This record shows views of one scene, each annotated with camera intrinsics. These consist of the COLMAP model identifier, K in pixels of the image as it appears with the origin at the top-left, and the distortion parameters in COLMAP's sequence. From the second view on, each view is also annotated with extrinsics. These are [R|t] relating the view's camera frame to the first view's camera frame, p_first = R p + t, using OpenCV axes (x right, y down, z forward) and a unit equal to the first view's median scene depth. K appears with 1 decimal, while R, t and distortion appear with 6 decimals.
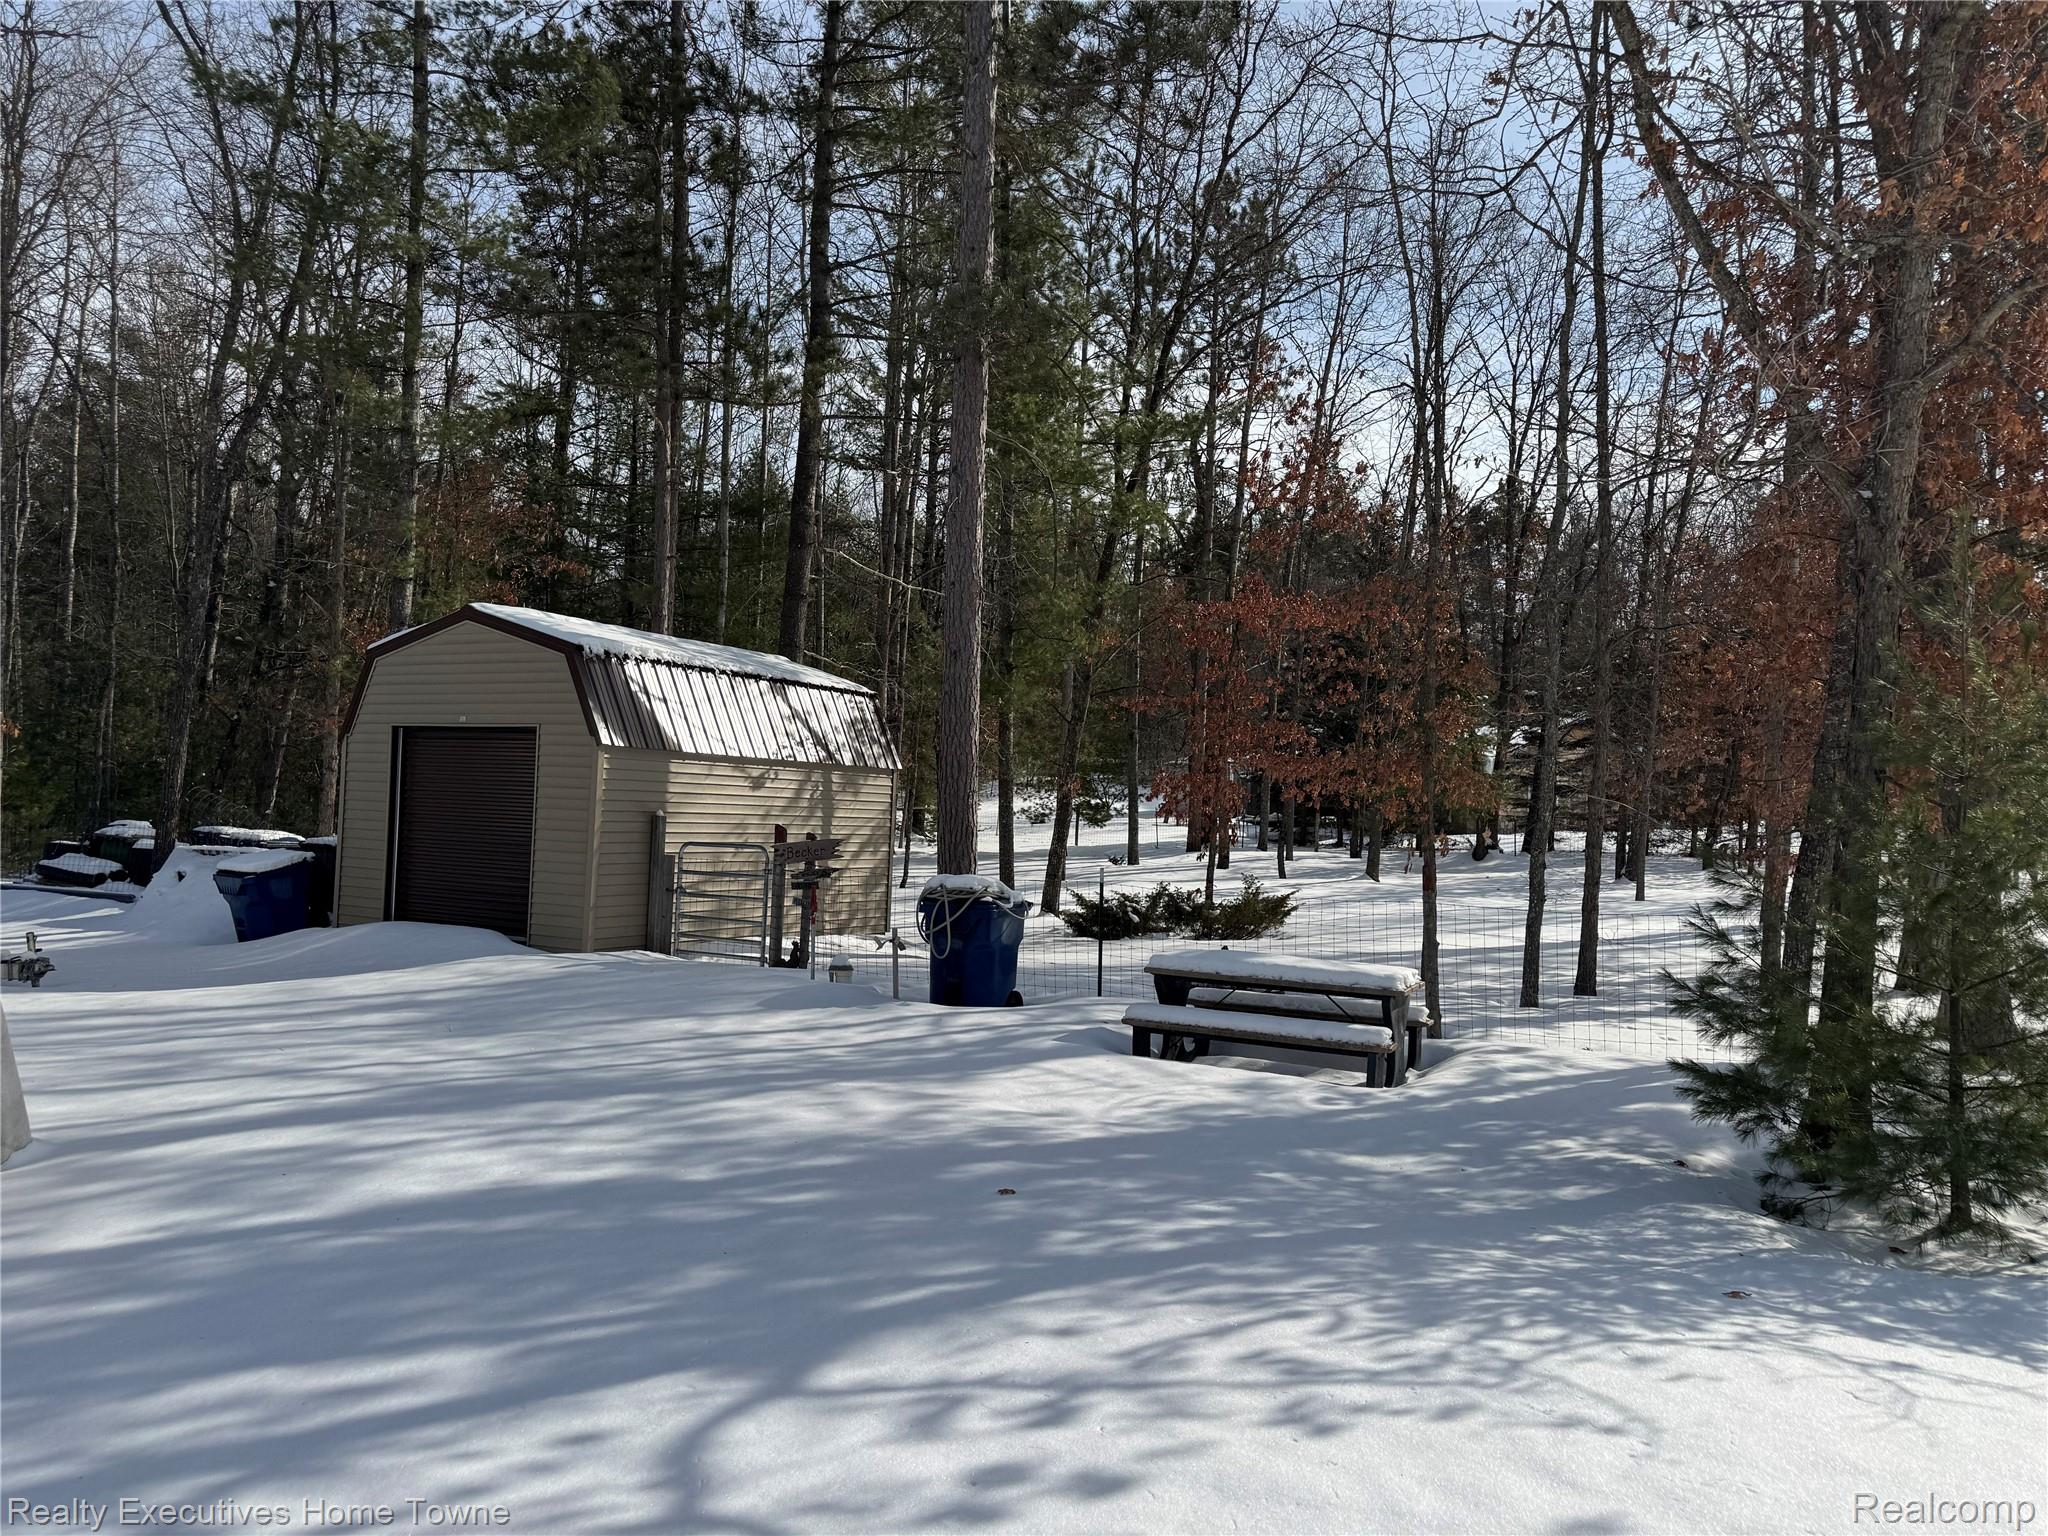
lens RADIAL K [[1463.9, 0, 1024.0], [0, 1463.9, 768.0], [0, 0, 1]] dist [0.000345, 0.001678]
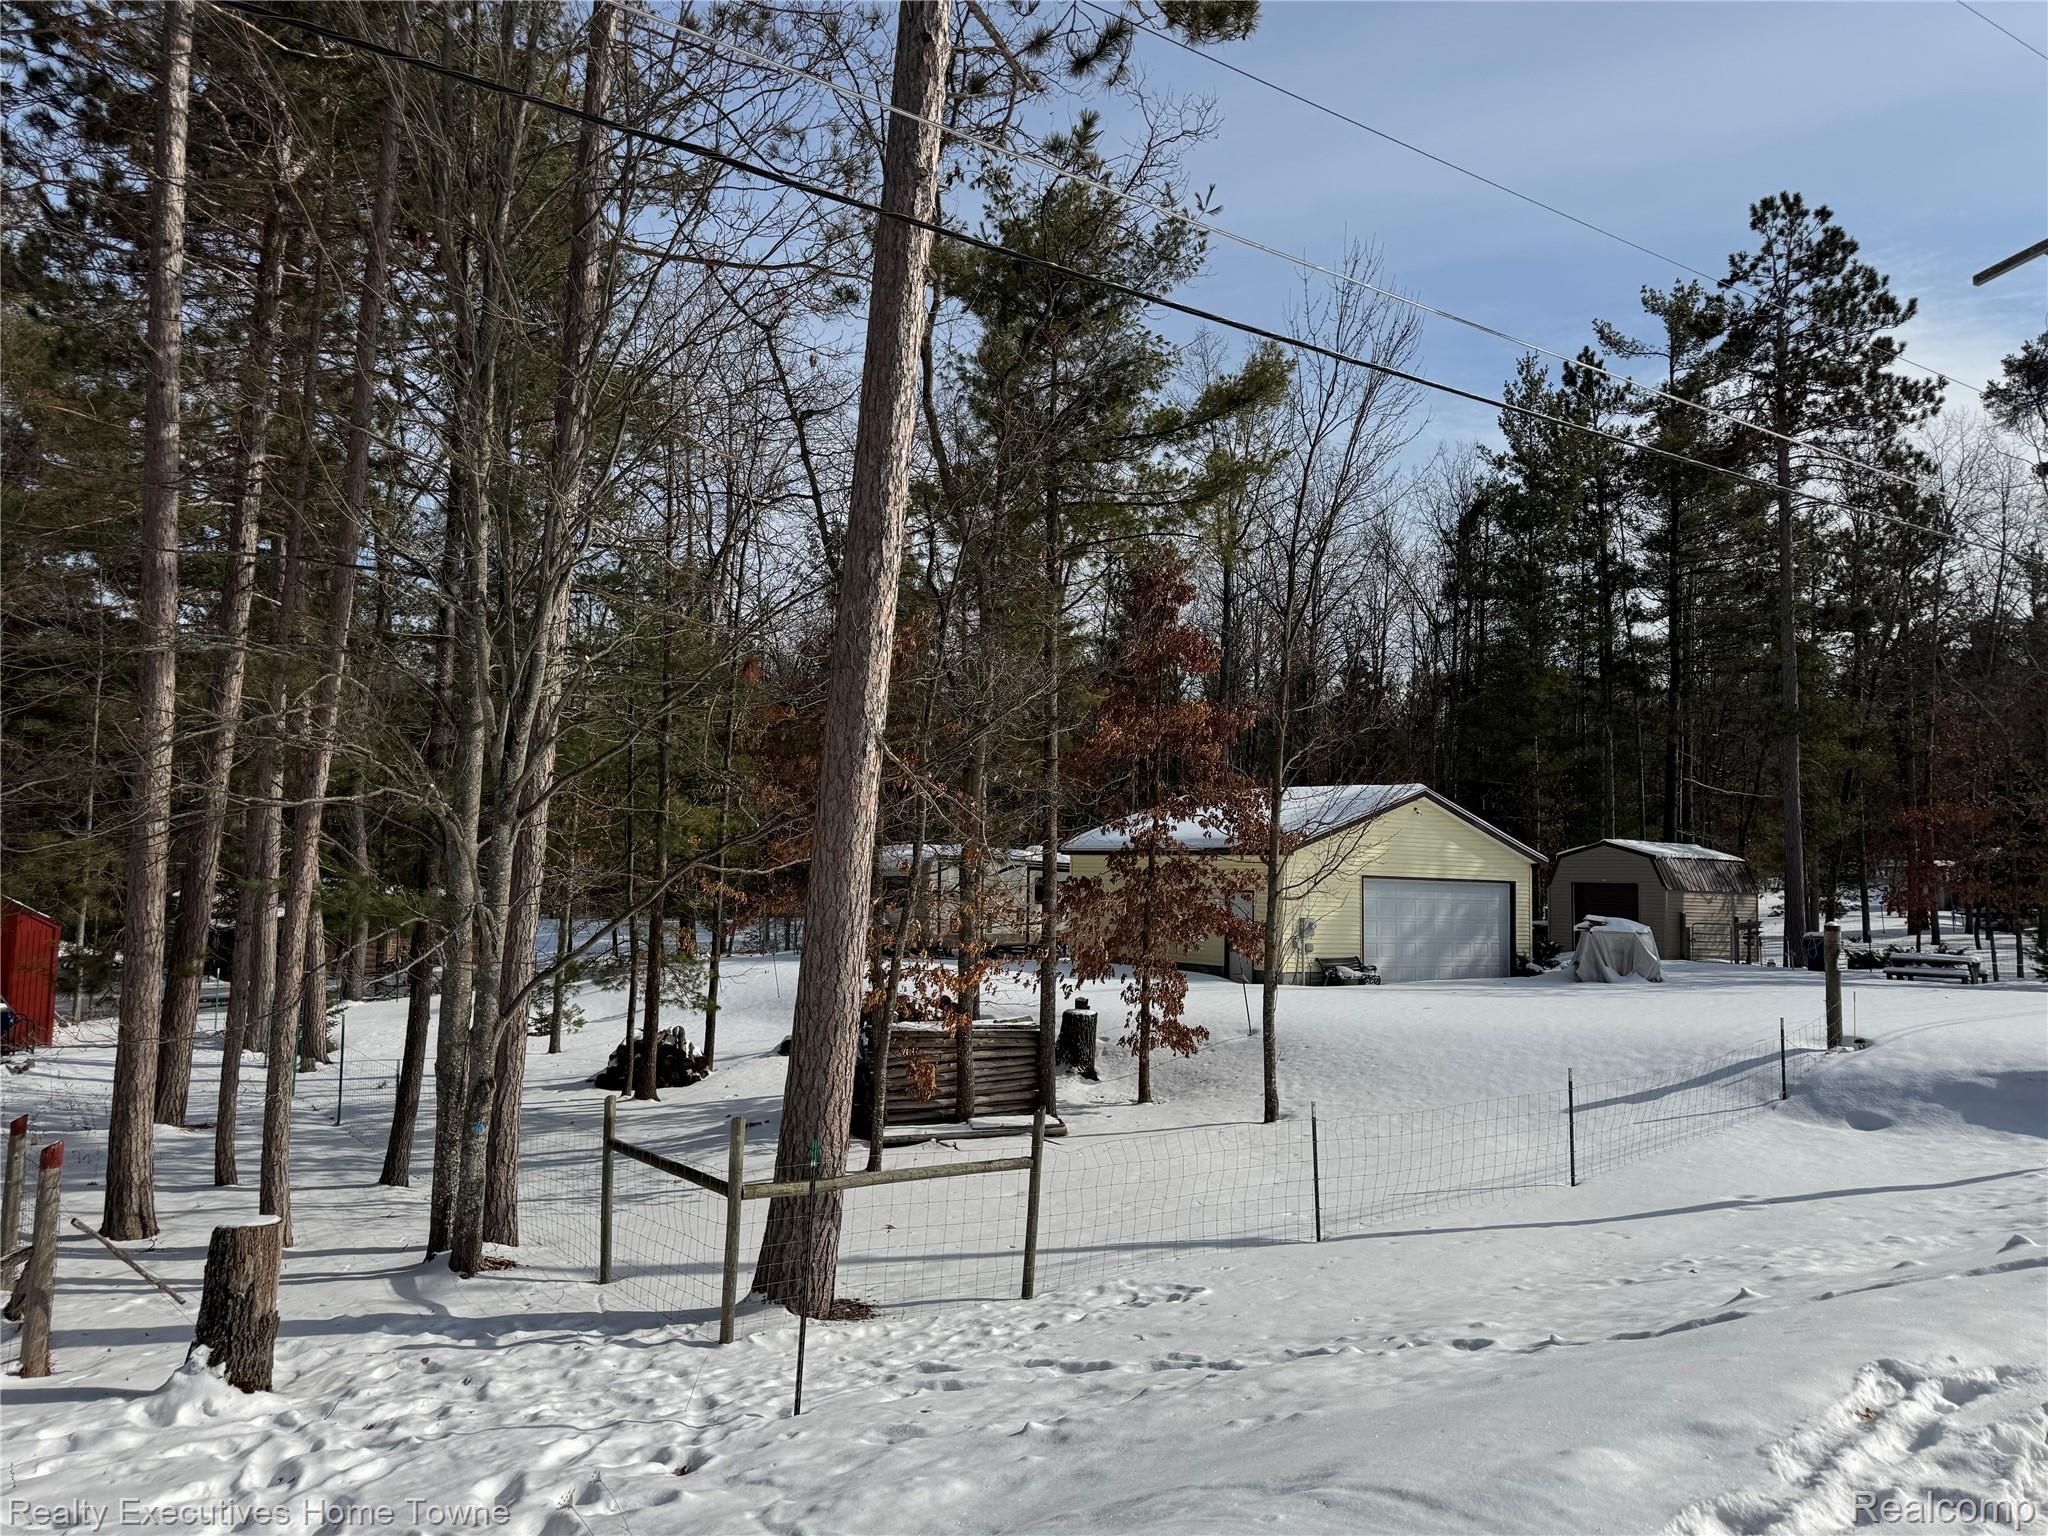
lens RADIAL K [[1463.9, 0, 1024.0], [0, 1463.9, 768.0], [0, 0, 1]] dist [0.000345, 0.001678]
pose [[0.908059, -0.057087, -0.414933, -0.186560], [0.027666, 0.996680, -0.076578, -0.056575], [0.417927, 0.058058, 0.906623, -1.786365]]
